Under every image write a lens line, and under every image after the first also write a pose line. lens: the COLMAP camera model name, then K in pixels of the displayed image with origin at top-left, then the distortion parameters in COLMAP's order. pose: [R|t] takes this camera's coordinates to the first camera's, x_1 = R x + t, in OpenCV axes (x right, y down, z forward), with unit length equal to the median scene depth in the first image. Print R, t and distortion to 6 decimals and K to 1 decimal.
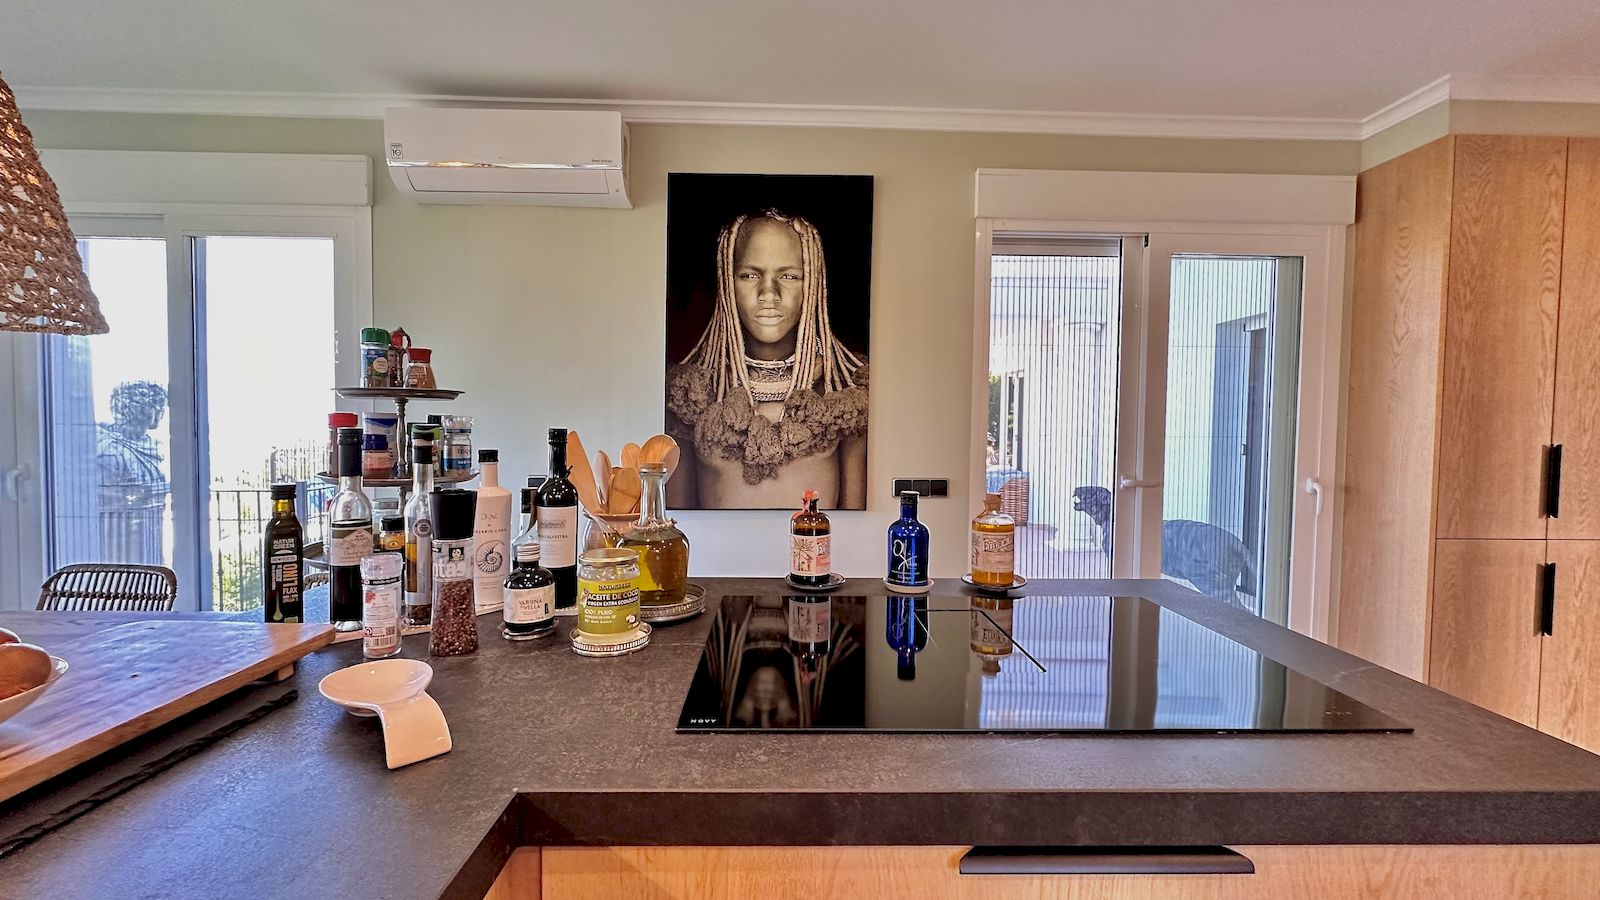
lens RADIAL K [[641.3, 0, 800.0], [0, 641.3, 450.0], [0, 0, 1]] dist [0.000024, -0.000128]
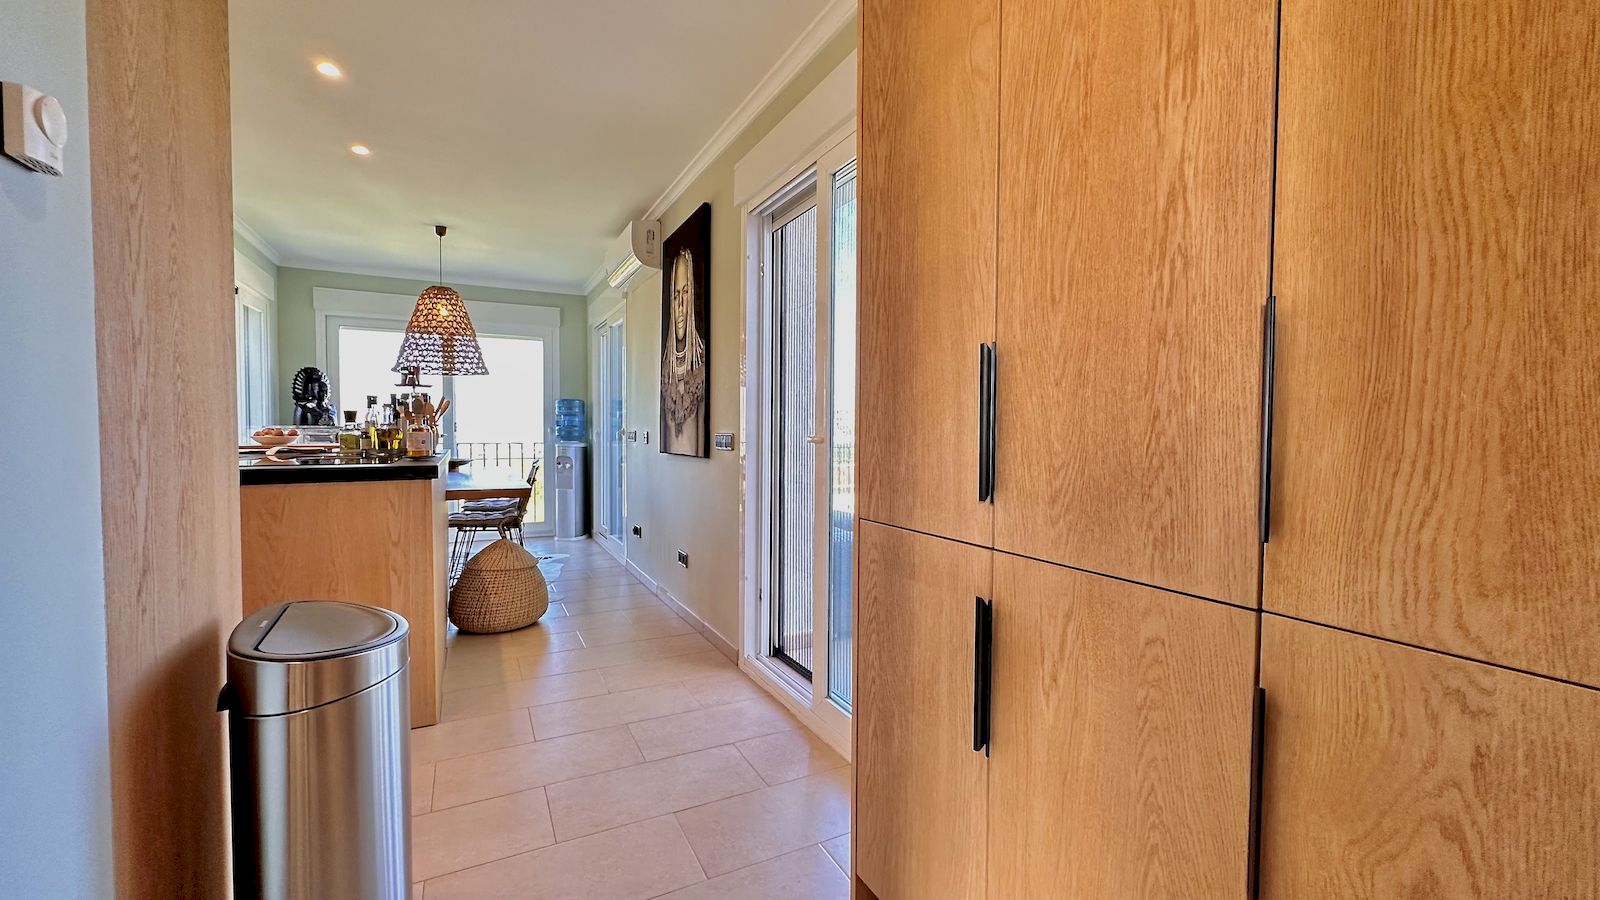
lens RADIAL K [[640.6, 0, 801.4], [0, 640.6, 445.7], [0, 0, 1]] dist [-0.000409, -0.000049]
pose [[0.443242, 0.015485, -0.896268, 1.521775], [-0.029040, 0.999574, 0.002909, 0.067104], [0.895932, 0.024738, 0.443503, 0.668096]]
